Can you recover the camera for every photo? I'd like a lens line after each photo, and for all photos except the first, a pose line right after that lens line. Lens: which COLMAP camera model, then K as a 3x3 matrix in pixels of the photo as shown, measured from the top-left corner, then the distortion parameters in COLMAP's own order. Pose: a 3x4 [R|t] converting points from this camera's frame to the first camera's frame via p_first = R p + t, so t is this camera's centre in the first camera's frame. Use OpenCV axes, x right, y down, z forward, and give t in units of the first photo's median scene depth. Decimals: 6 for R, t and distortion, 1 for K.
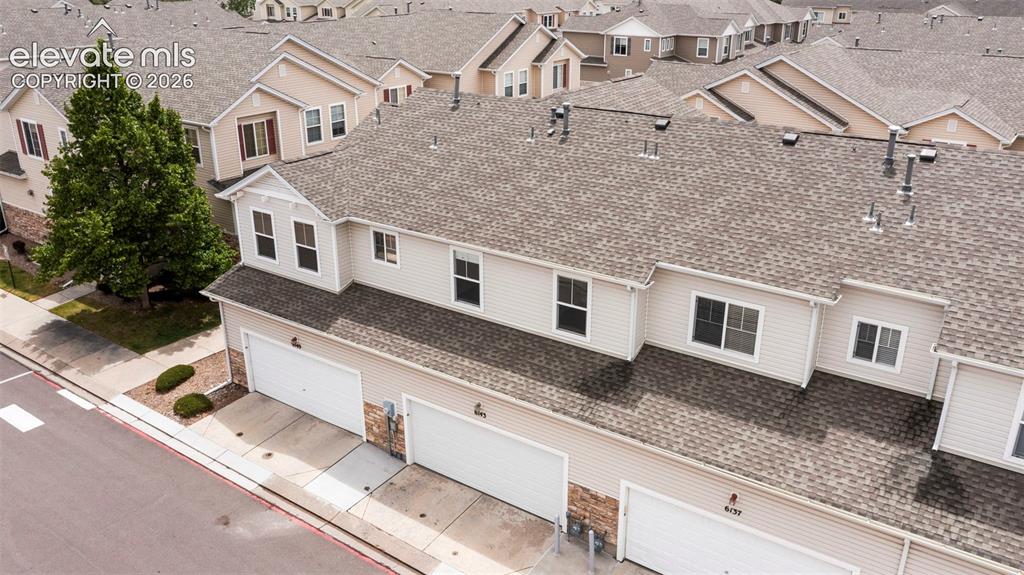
lens RADIAL K [[815.6, 0, 512.0], [0, 815.6, 287.5], [0, 0, 1]] dist [-0.009980, -0.006755]
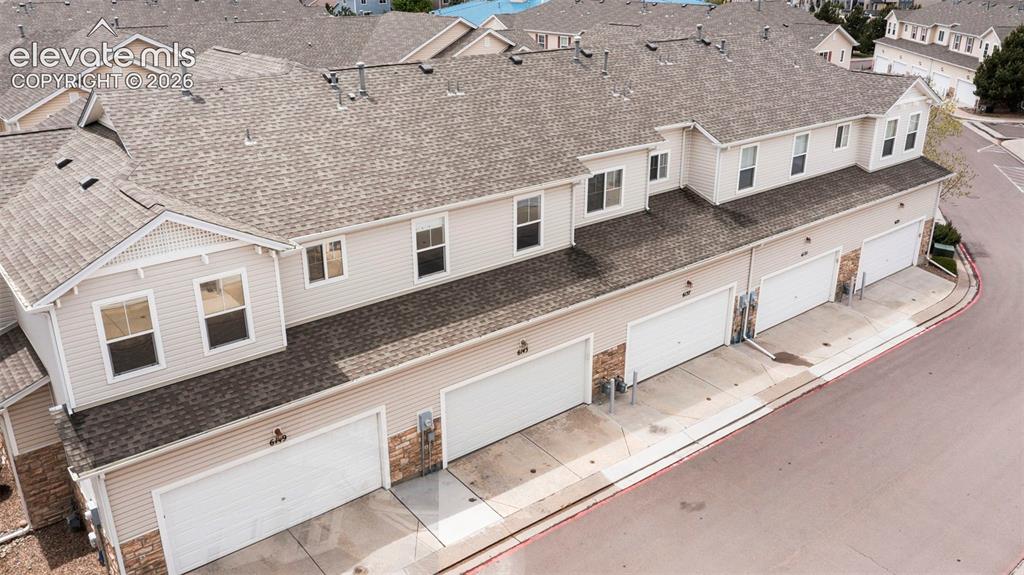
lens RADIAL K [[811.1, 0, 512.0], [0, 811.1, 287.5], [0, 0, 1]] dist [-0.008688, -0.000756]
pose [[0.274250, -0.357897, 0.892579, -0.882239], [0.359974, 0.898892, 0.249824, -0.170138], [-0.891743, 0.252791, 0.375354, 0.573092]]
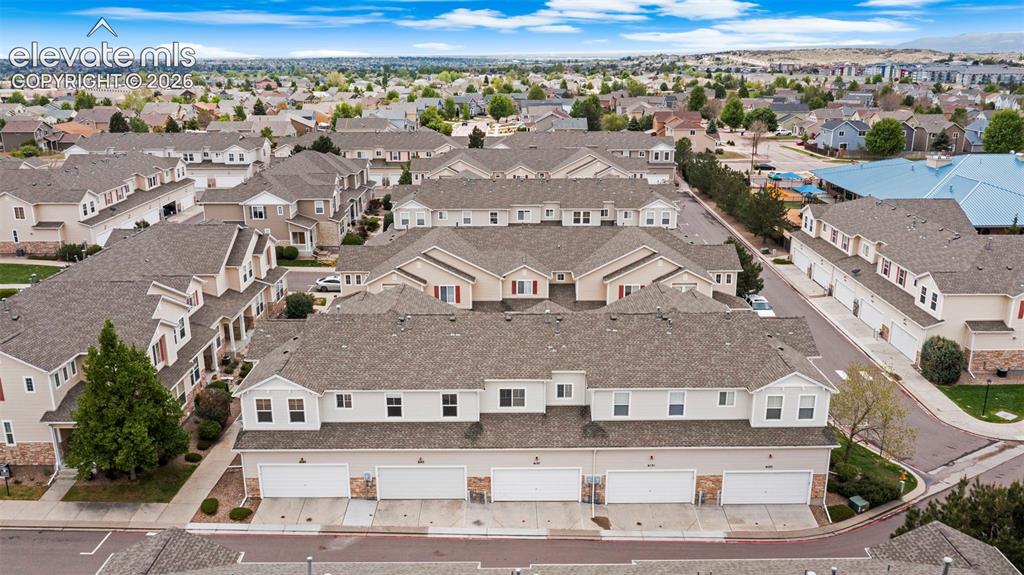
lens RADIAL K [[811.1, 0, 512.0], [0, 811.1, 287.5], [0, 0, 1]] dist [-0.008688, -0.000756]
pose [[0.819904, -0.167470, 0.547460, -0.932439], [0.216145, 0.976038, -0.025137, -0.197033], [-0.530131, 0.138941, 0.836454, -1.030912]]
